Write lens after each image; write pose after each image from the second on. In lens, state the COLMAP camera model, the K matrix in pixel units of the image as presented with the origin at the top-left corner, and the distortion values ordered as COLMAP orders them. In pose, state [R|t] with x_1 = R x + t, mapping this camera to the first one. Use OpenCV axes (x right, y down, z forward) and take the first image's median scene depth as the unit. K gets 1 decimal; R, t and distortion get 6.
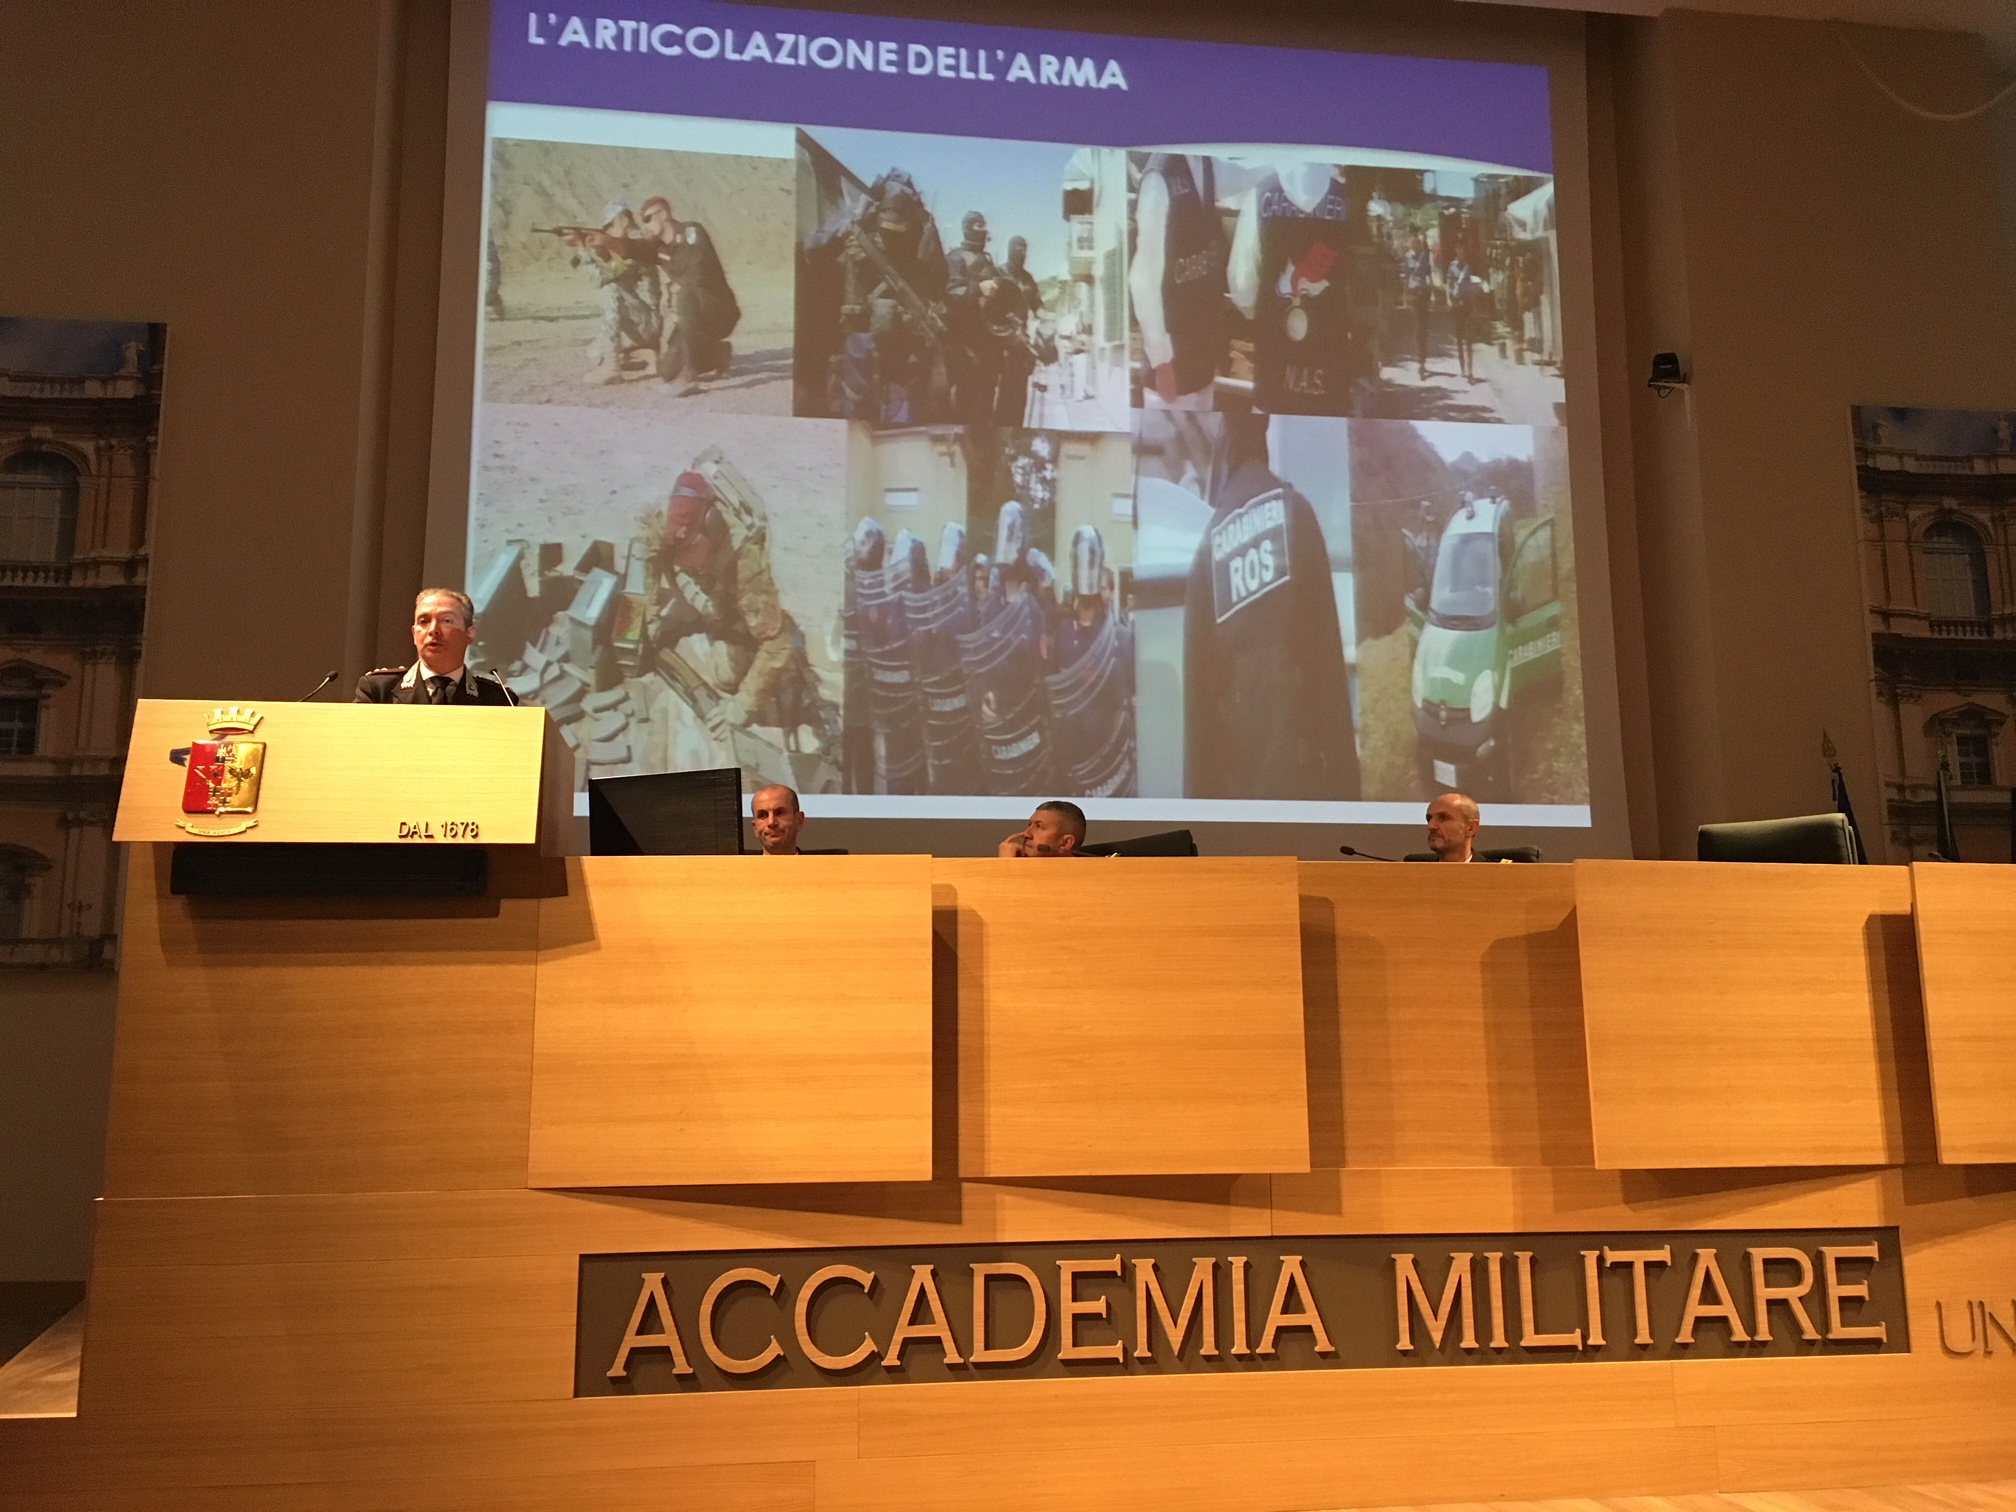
lens RADIAL K [[1716.9, 0, 1014.2], [0, 1716.9, 756.7], [0, 0, 1]] dist [0.079981, -0.111209]
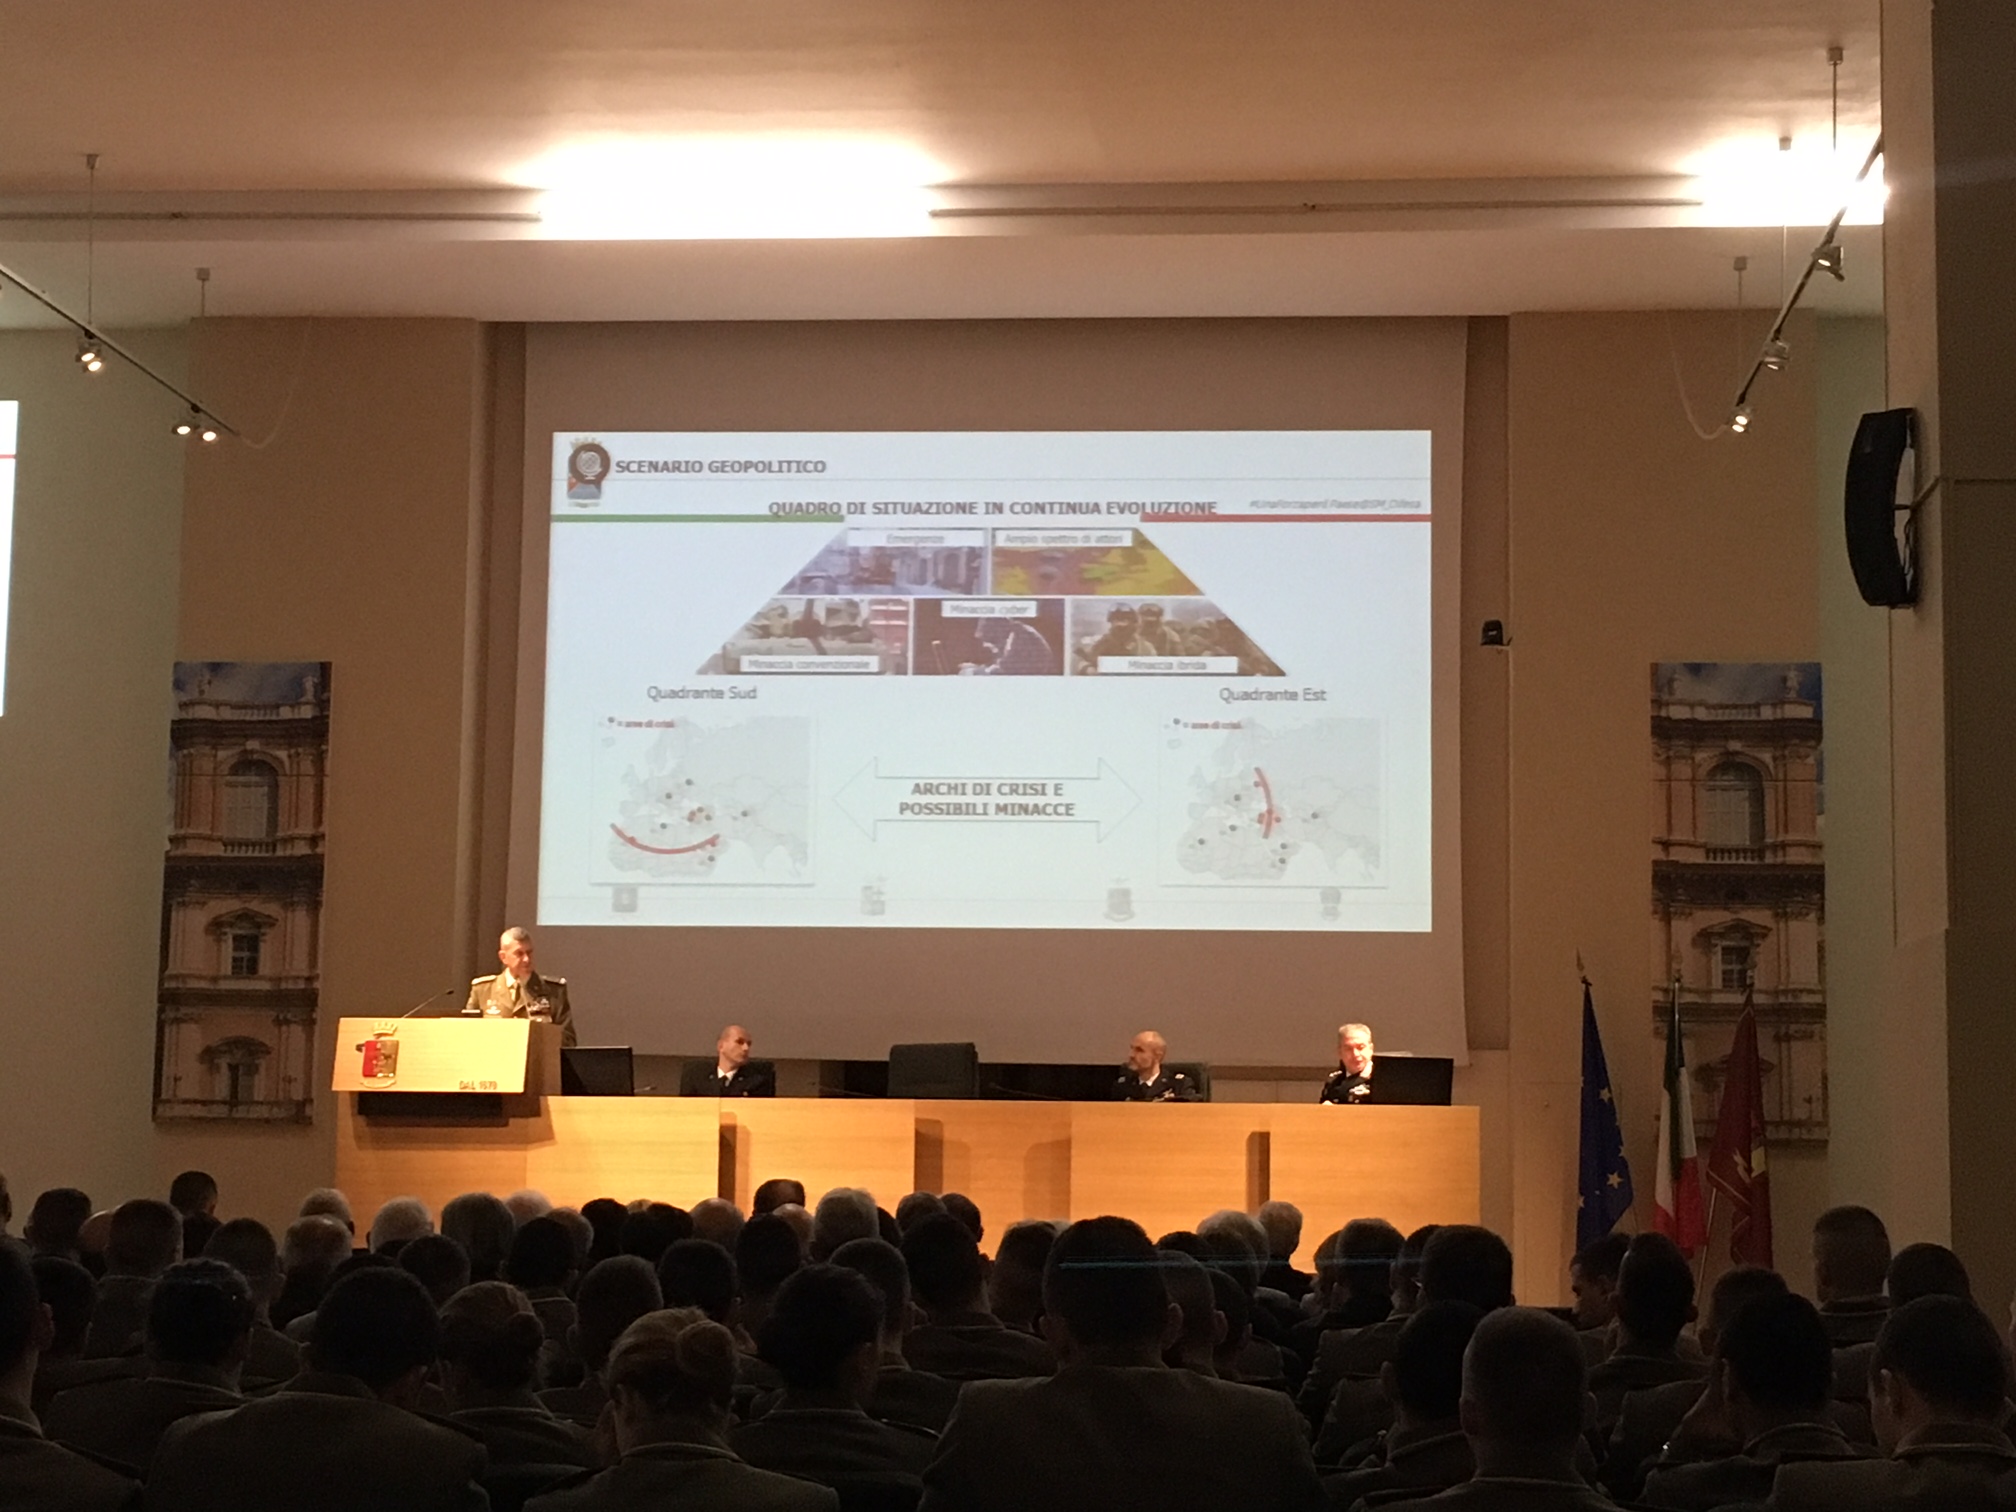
lens RADIAL K [[3256.1, 0, 1016.7], [0, 3256.1, 764.5], [0, 0, 1]] dist [0.046279, 0.000000]
pose [[0.973609, -0.005927, -0.228144, 1.089376], [0.017797, 0.998590, 0.050009, -0.483079], [0.227526, -0.052750, 0.972342, -2.405811]]
